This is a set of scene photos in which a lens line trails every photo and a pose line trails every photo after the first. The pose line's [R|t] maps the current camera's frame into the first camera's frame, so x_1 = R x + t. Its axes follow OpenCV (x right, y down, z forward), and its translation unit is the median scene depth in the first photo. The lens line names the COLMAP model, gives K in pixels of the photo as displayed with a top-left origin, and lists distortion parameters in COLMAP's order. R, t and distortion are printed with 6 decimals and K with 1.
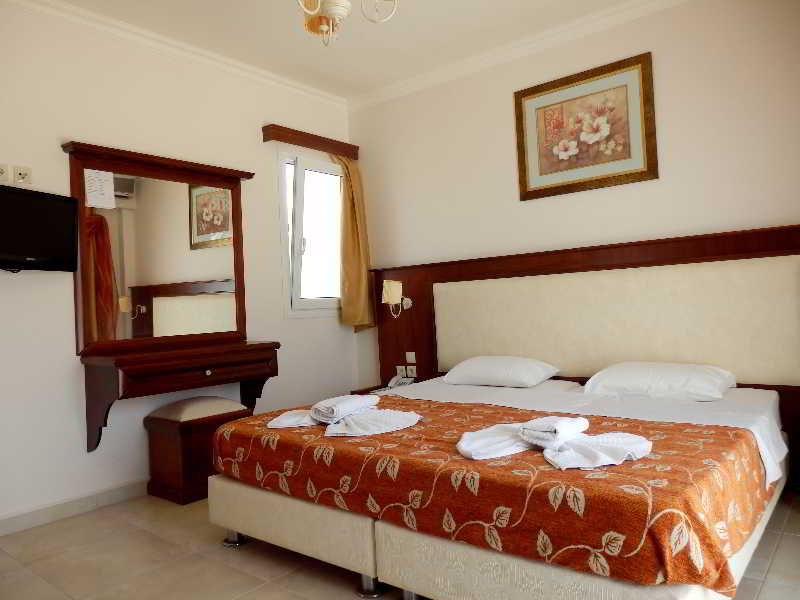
lens RADIAL K [[591.6, 0, 404.5], [0, 591.6, 302.1], [0, 0, 1]] dist [-0.010730, 0.010737]
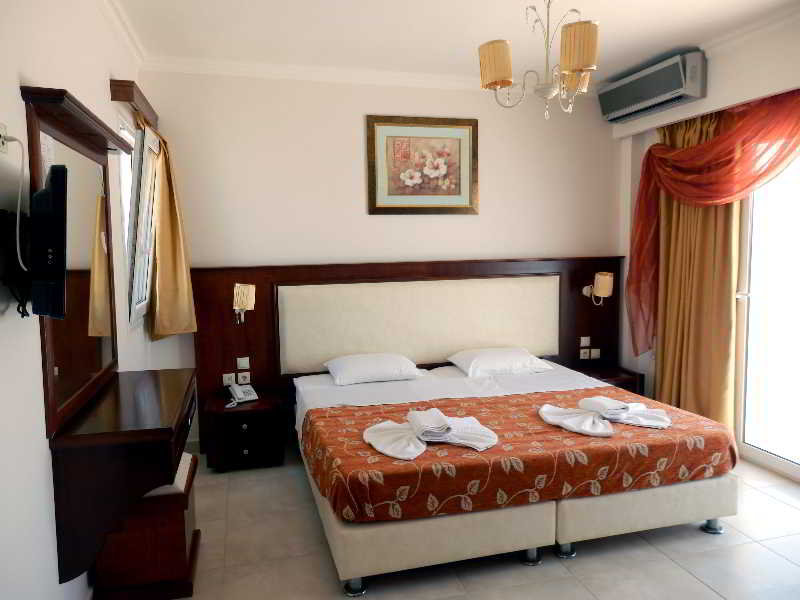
lens RADIAL K [[591.6, 0, 404.2], [0, 591.6, 296.5], [0, 0, 1]] dist [-0.010730, 0.010737]
pose [[0.585680, -0.035397, 0.809769, -0.742079], [-0.016085, 0.998342, 0.055273, -0.085727], [-0.810382, -0.045397, 0.584140, 0.306895]]
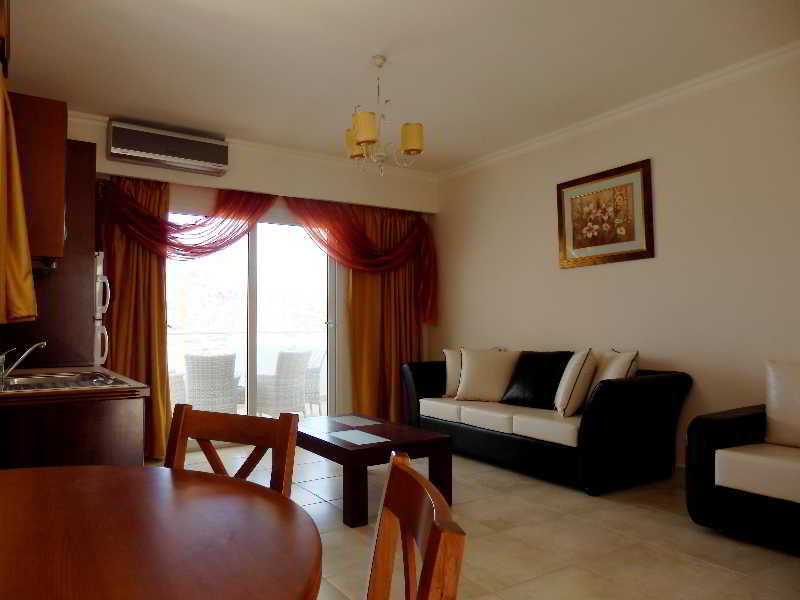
lens RADIAL K [[591.6, 0, 400.9], [0, 591.6, 299.7], [0, 0, 1]] dist [-0.010730, 0.010737]
pose [[0.938204, 0.059672, -0.340899, 0.343983], [-0.083391, 0.994979, -0.055338, -0.005201], [0.335886, 0.080346, 0.938470, -0.332699]]
